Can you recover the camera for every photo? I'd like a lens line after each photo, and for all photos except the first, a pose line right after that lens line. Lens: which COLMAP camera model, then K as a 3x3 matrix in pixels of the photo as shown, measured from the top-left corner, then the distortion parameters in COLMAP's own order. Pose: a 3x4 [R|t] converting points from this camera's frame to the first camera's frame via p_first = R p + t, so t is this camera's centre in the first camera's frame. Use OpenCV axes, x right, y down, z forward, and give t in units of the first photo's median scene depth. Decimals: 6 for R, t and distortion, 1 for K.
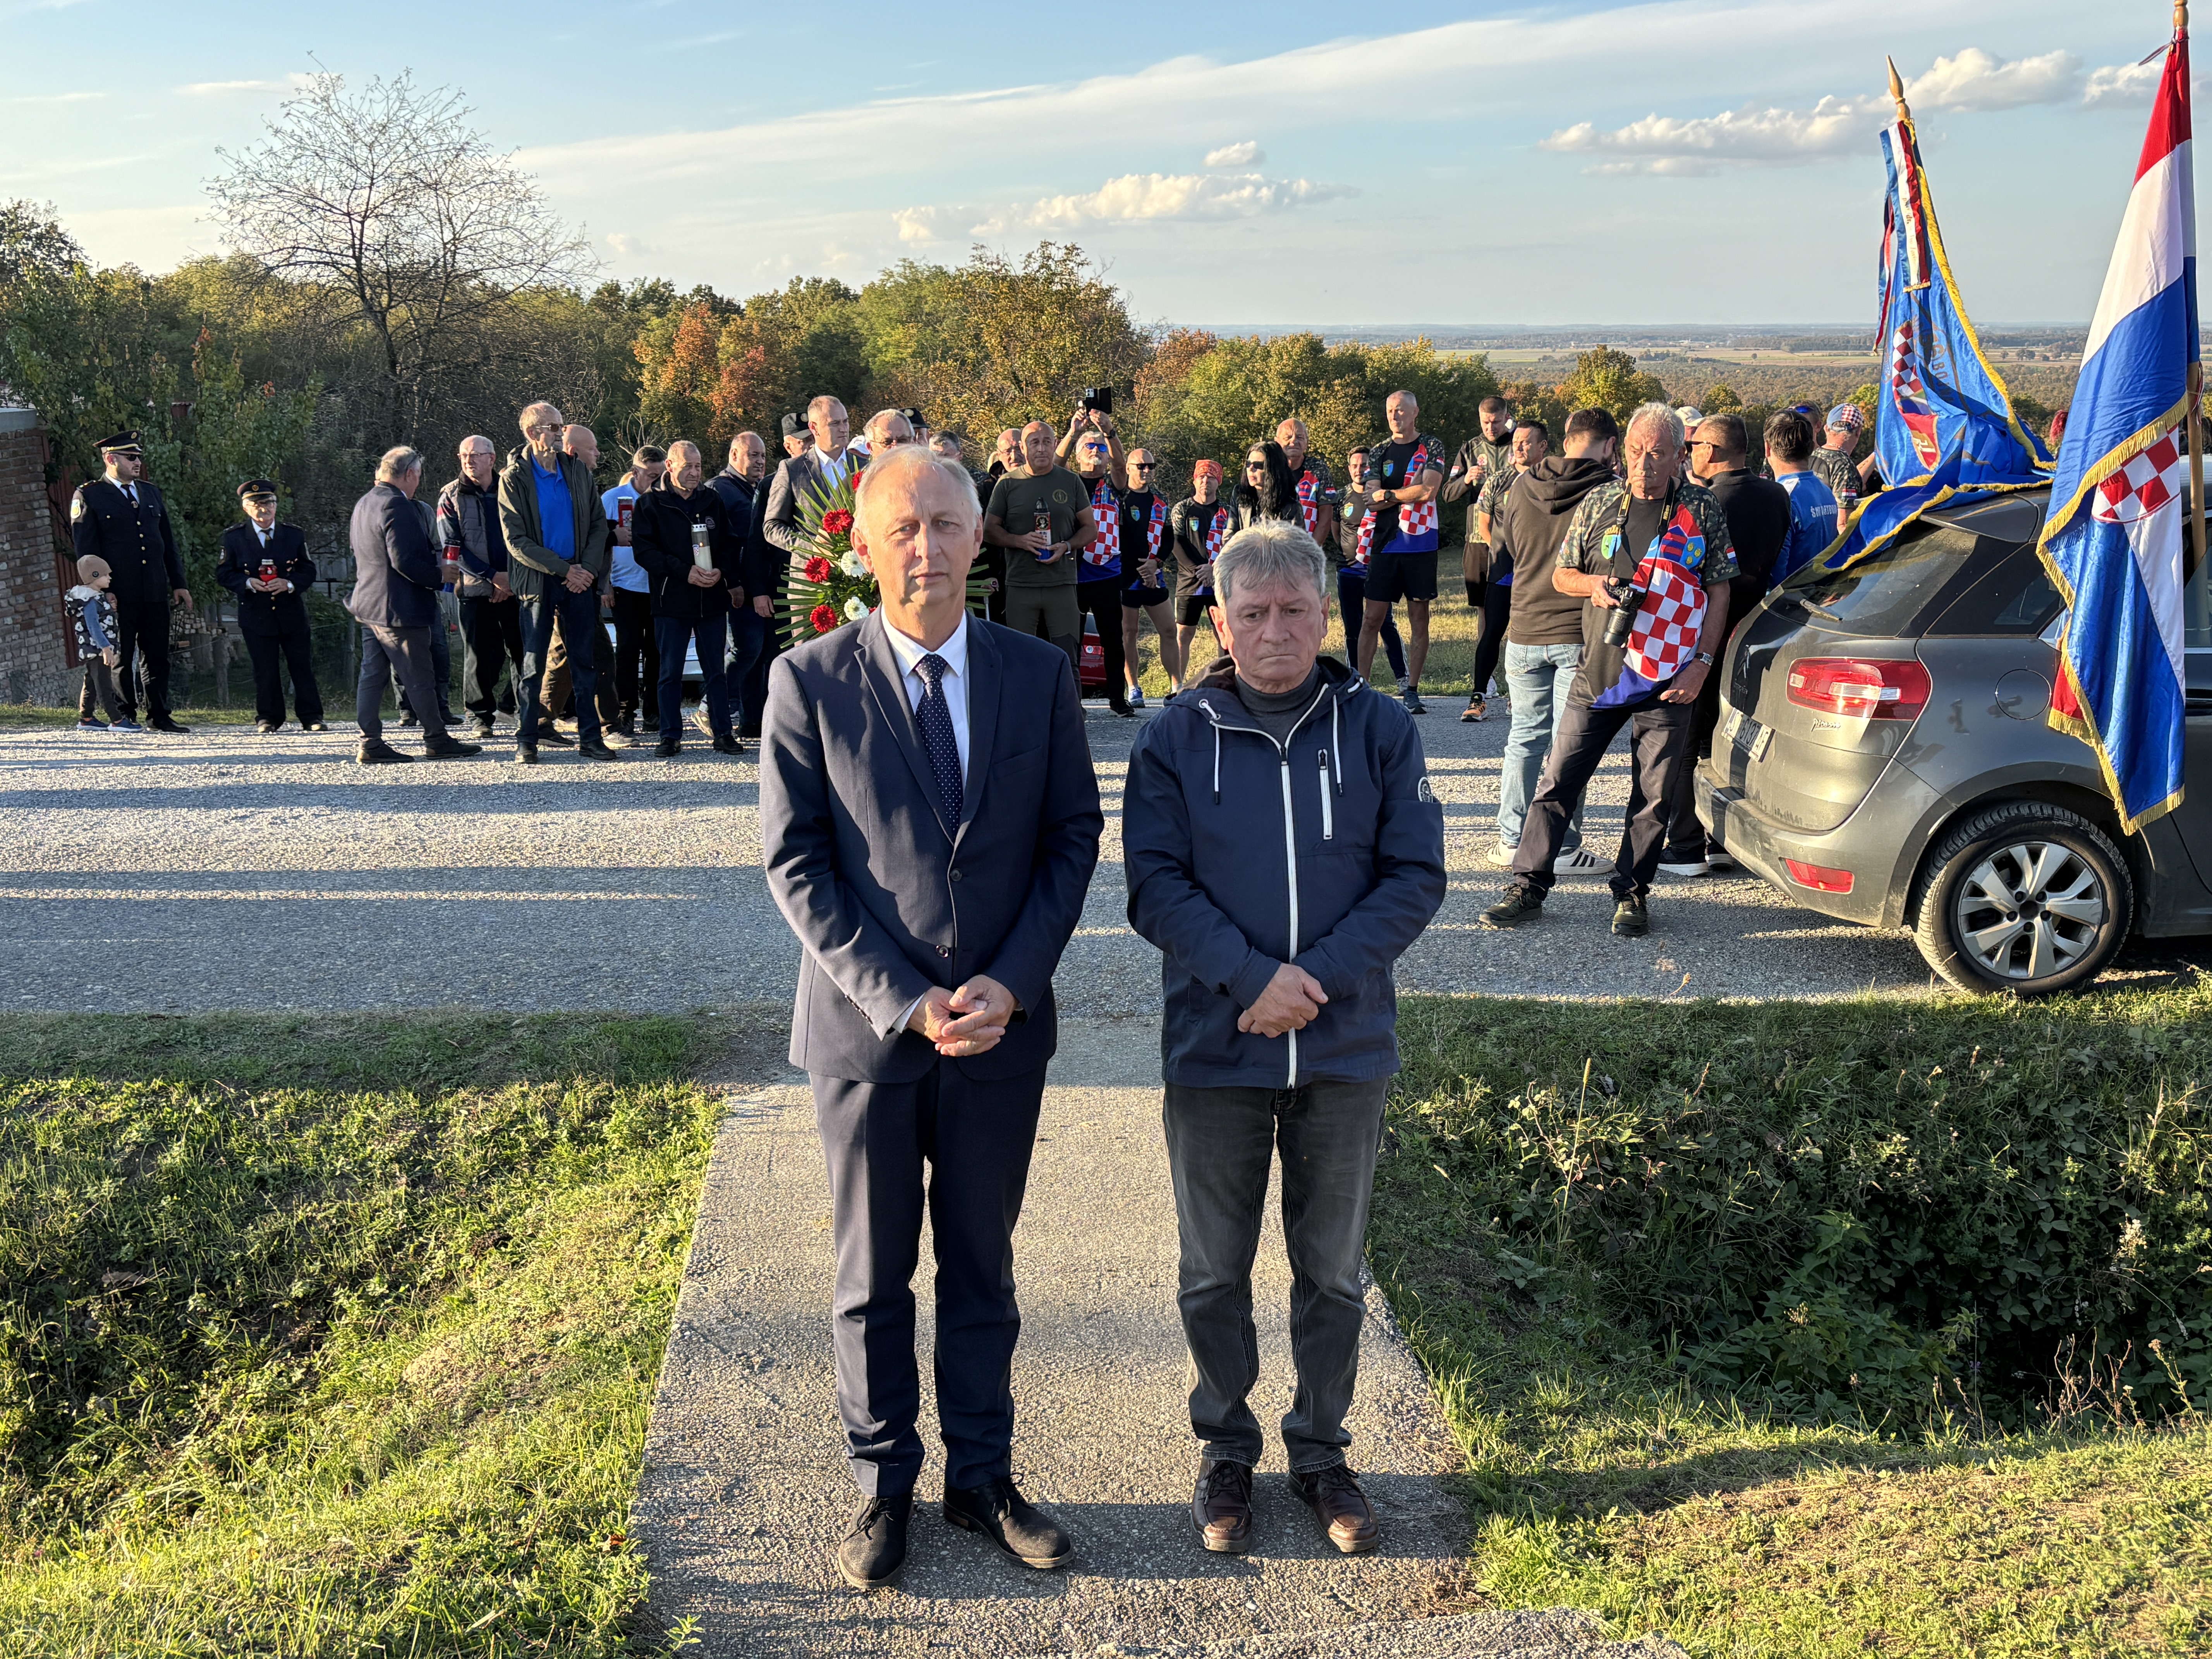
lens RADIAL K [[2174.8, 0, 1095.1], [0, 2174.8, 860.3], [0, 0, 1]] dist [0.023889, 0.000000]
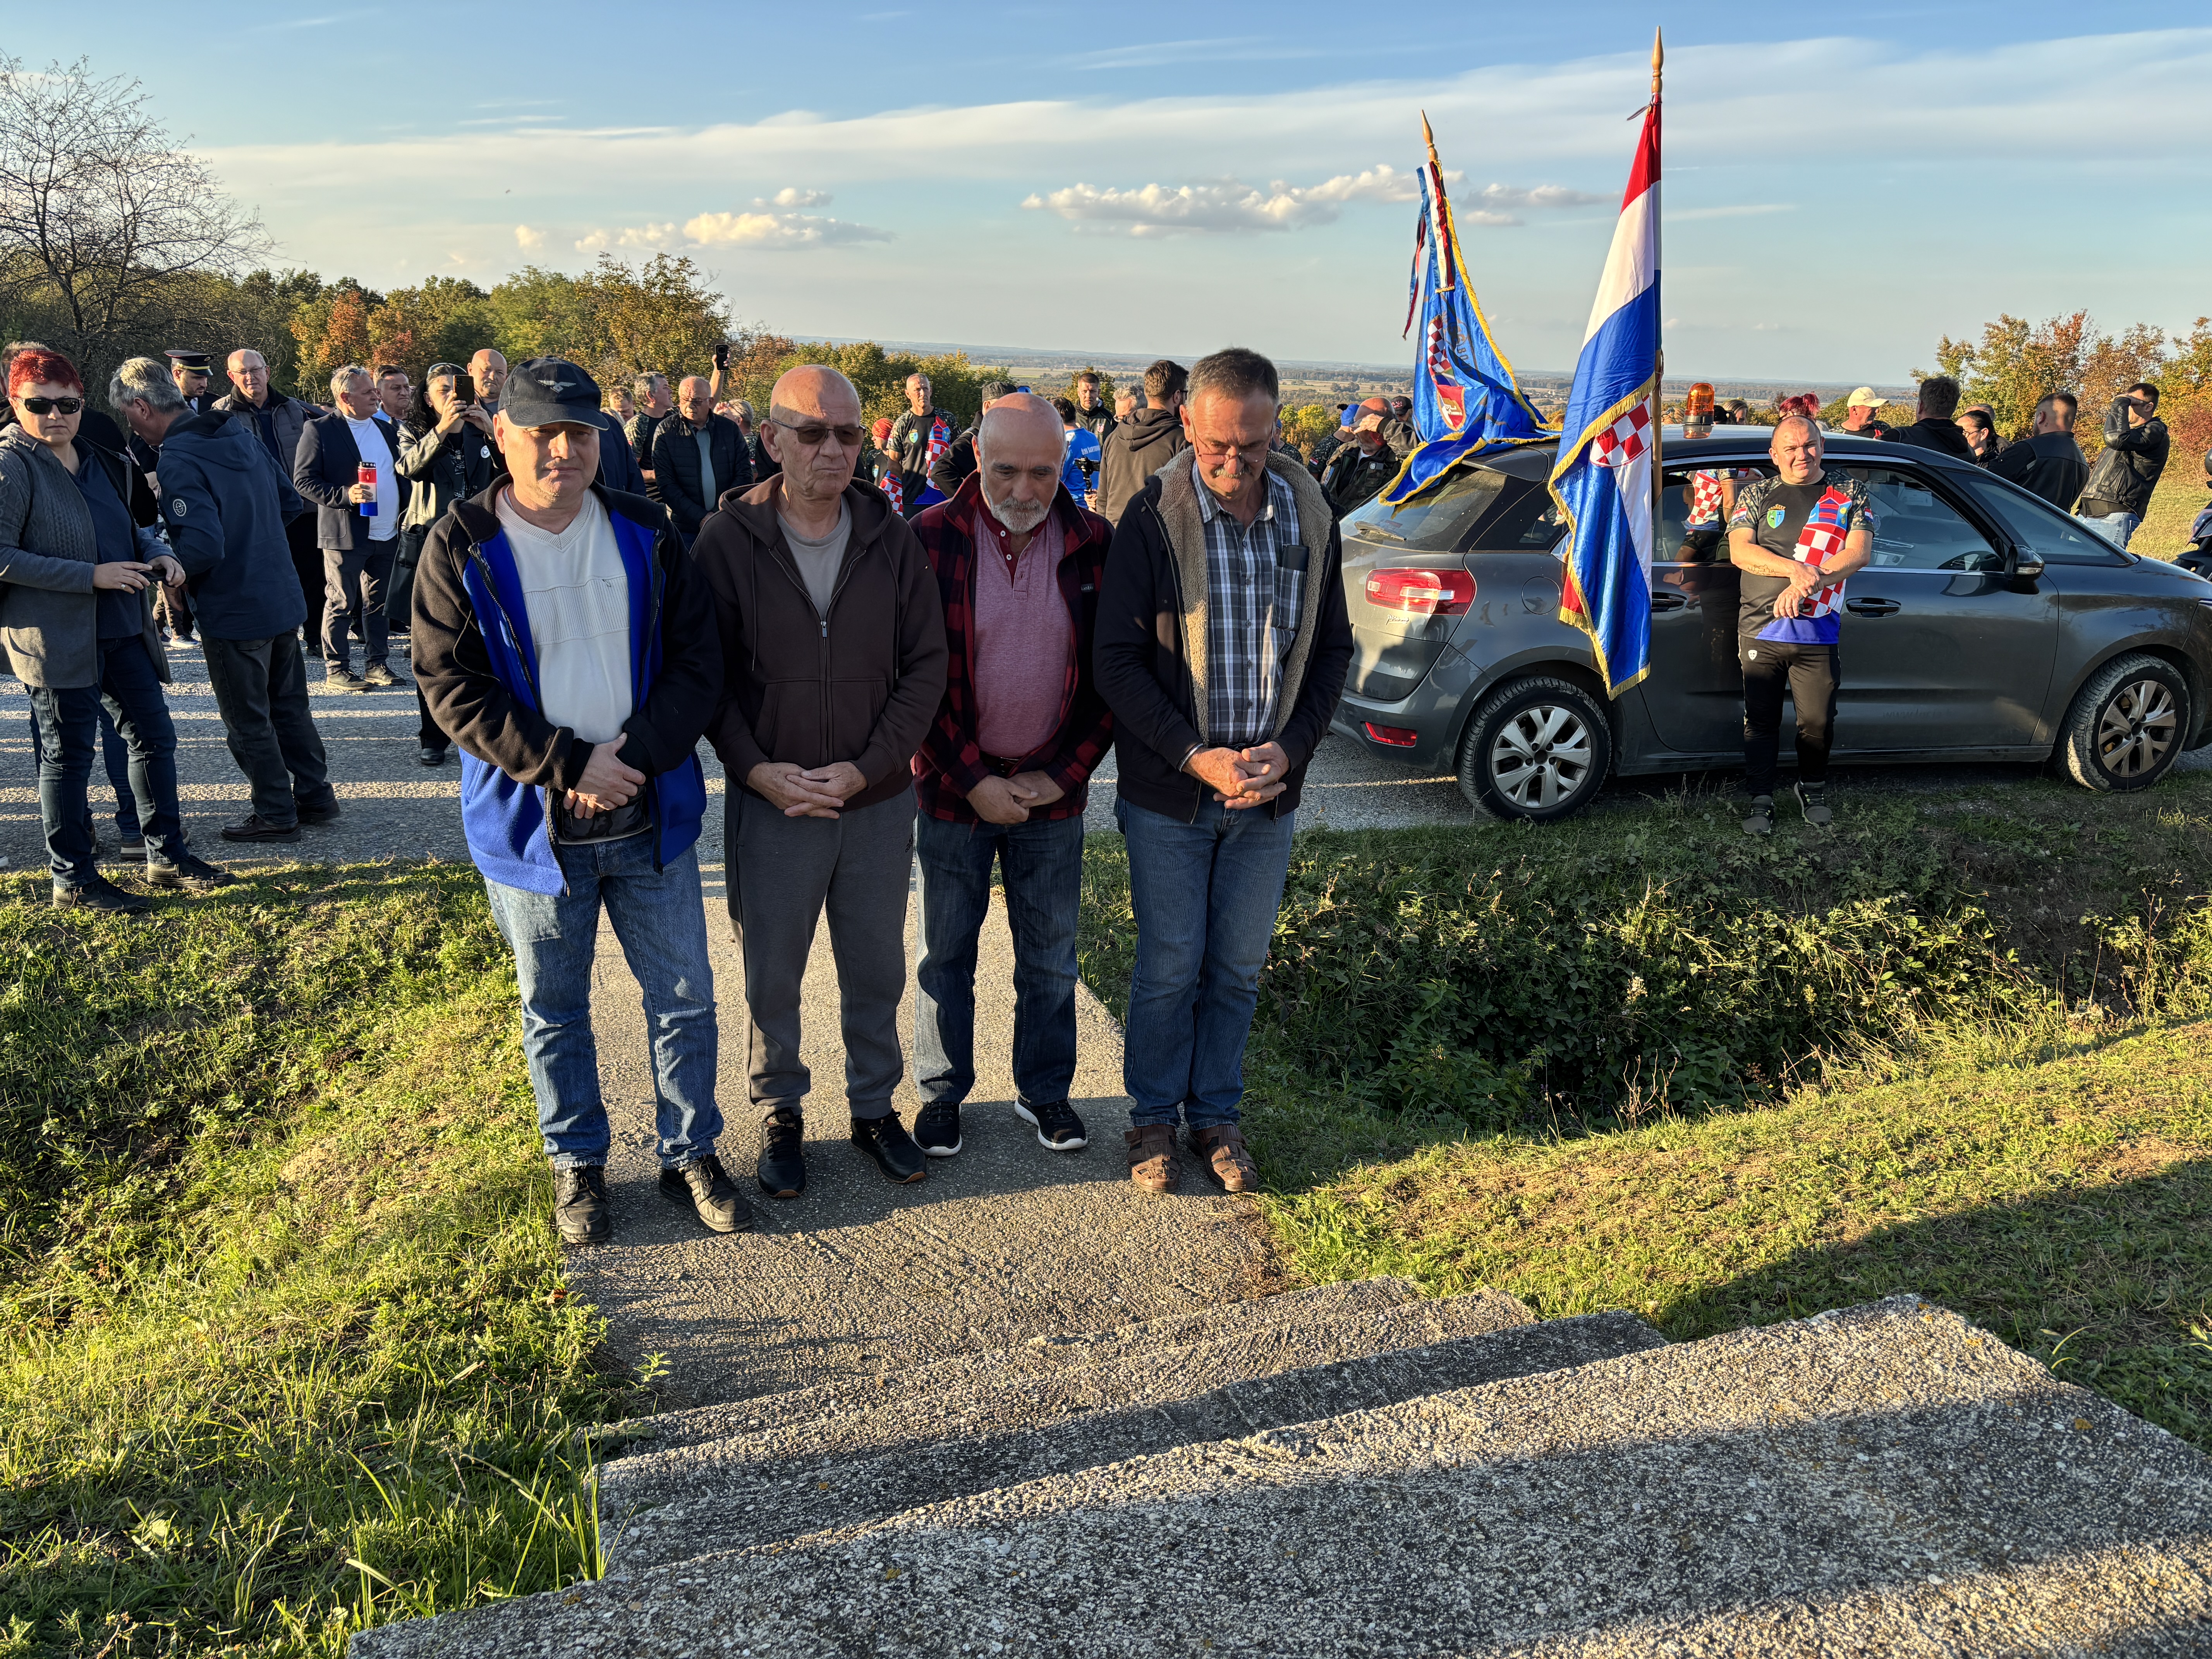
lens RADIAL K [[1673.6, 0, 1109.1], [0, 1673.6, 835.5], [0, 0, 1]] dist [0.052285, -0.052495]
pose [[0.971441, -0.022361, 0.236225, -0.086874], [0.011915, 0.998891, 0.045557, 0.023164], [-0.236982, -0.041441, 0.970630, 0.058113]]
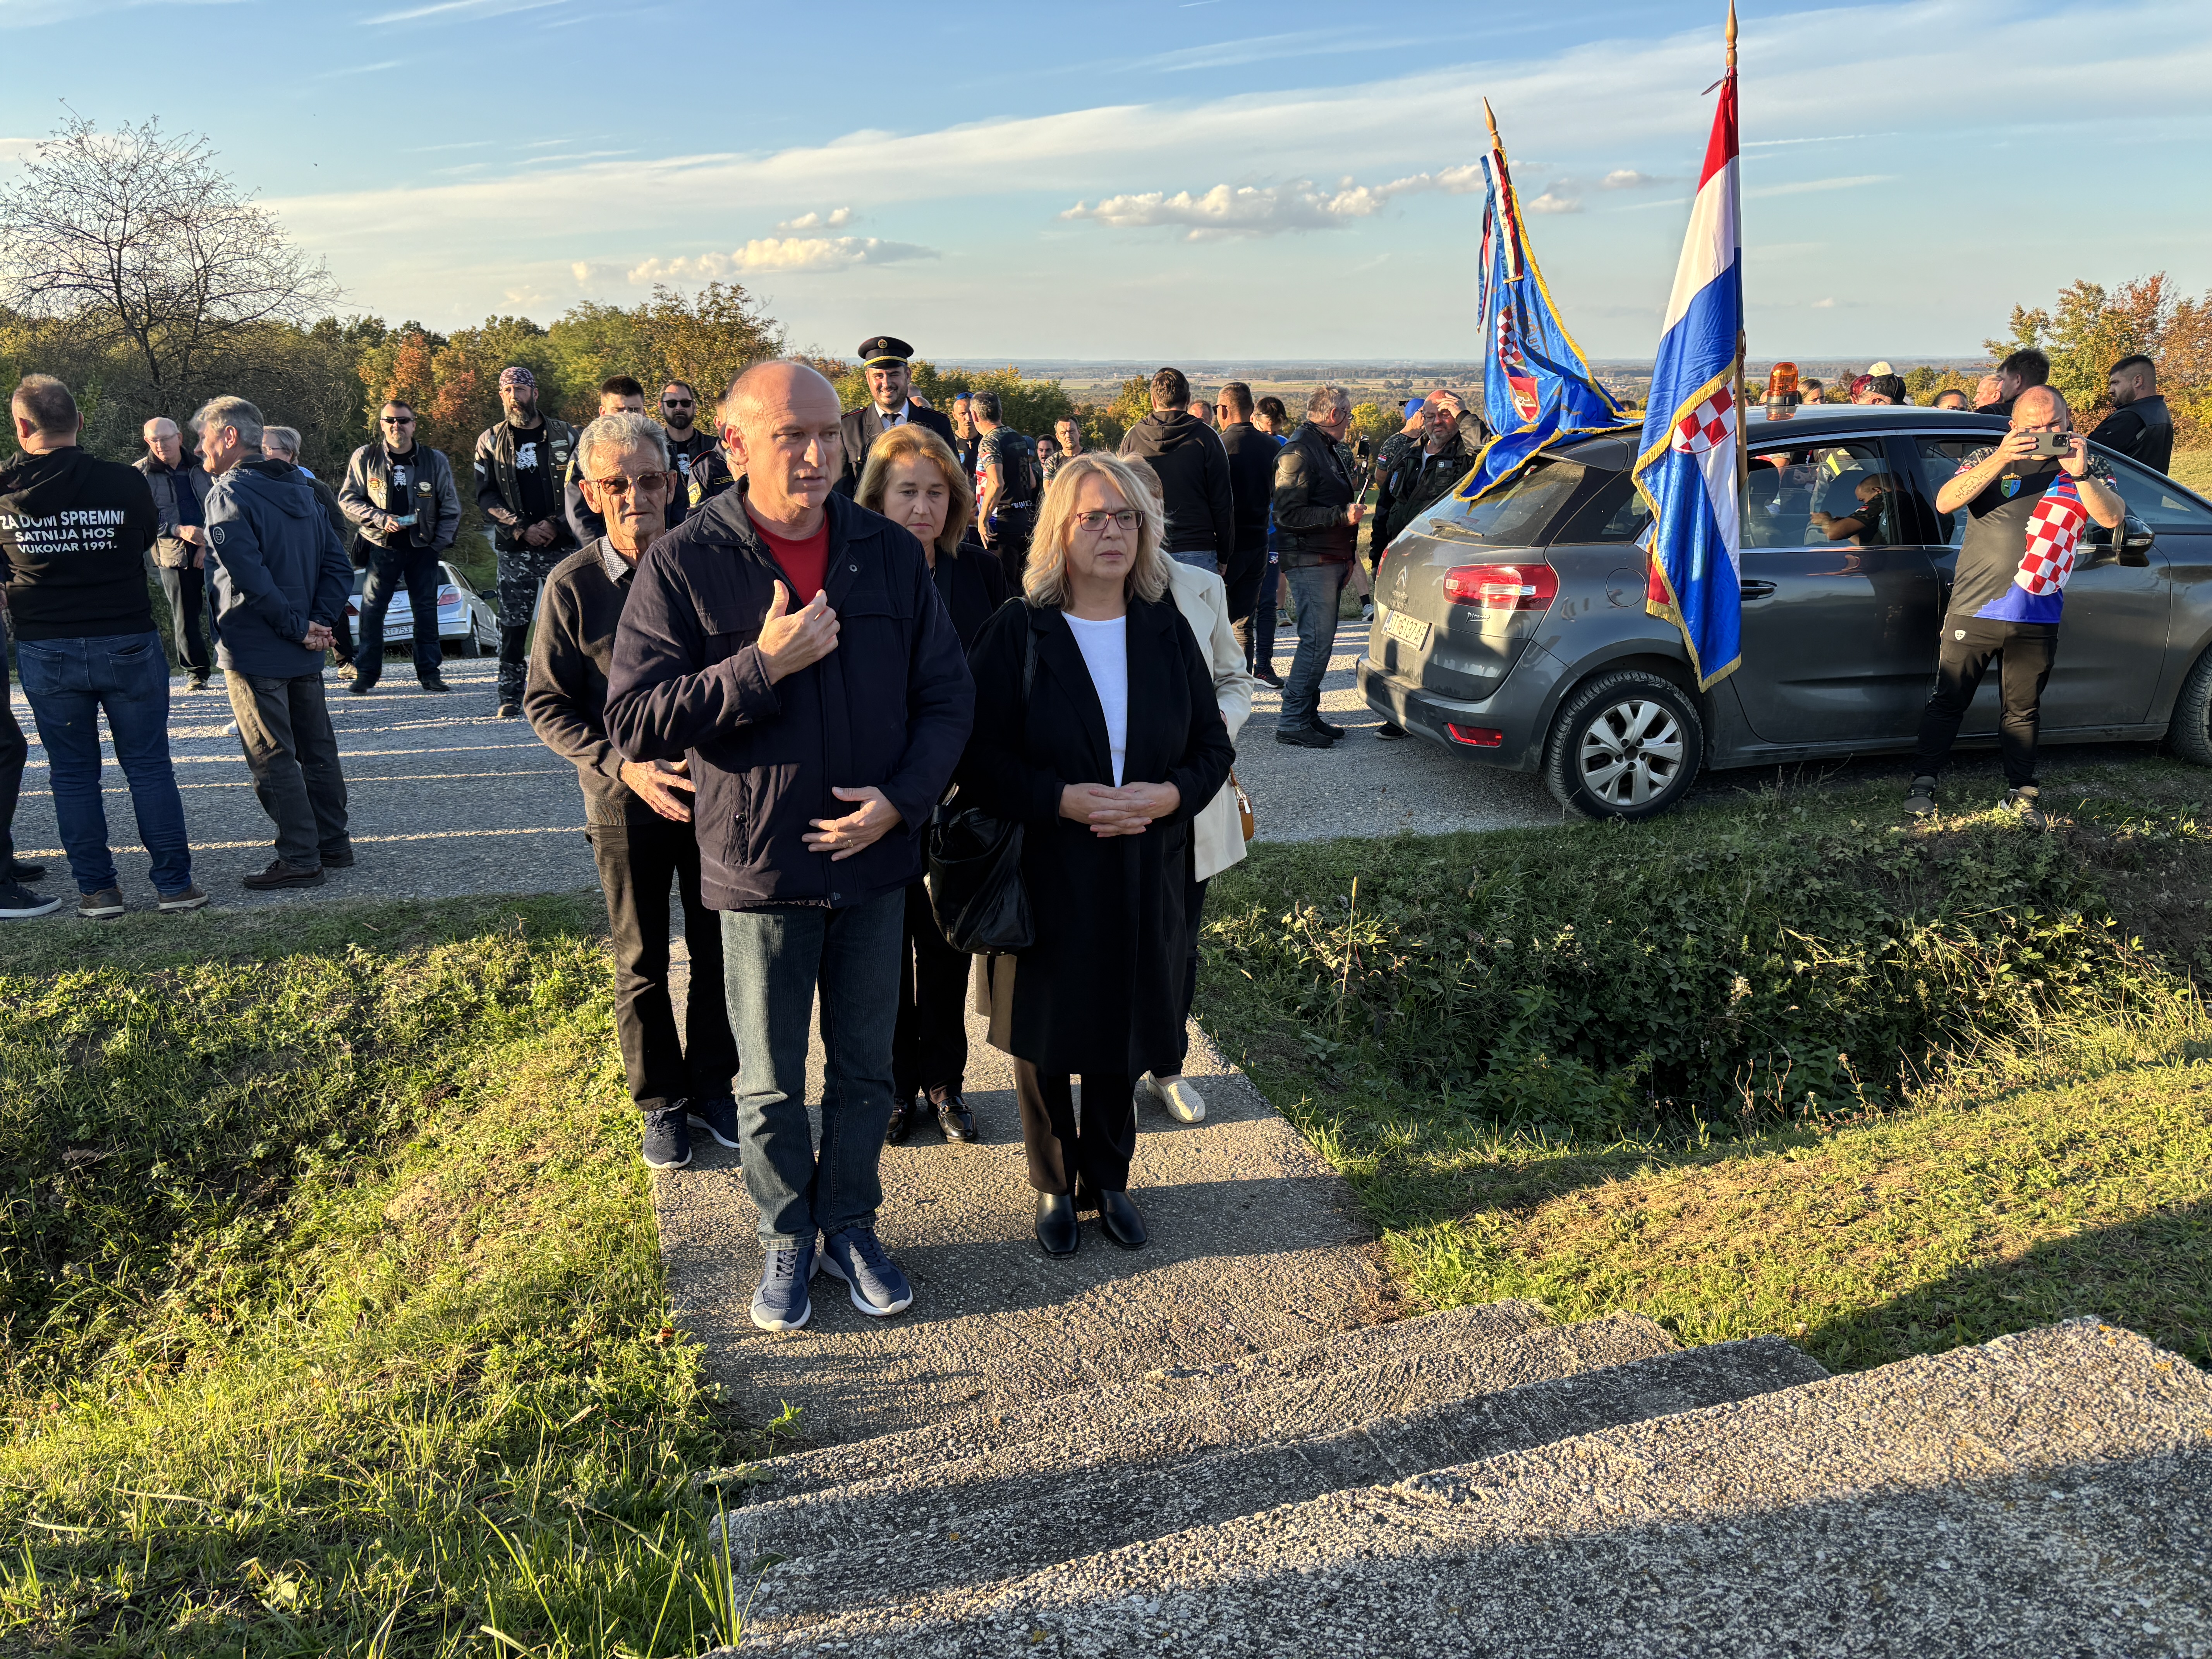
lens RADIAL K [[1673.6, 0, 1098.2], [0, 1673.6, 845.0], [0, 0, 1]] dist [0.052285, -0.052495]
pose [[0.979899, -0.053227, 0.192262, -0.094166], [0.045503, 0.997978, 0.044368, 0.020565], [-0.194235, -0.034728, 0.980340, 0.072312]]
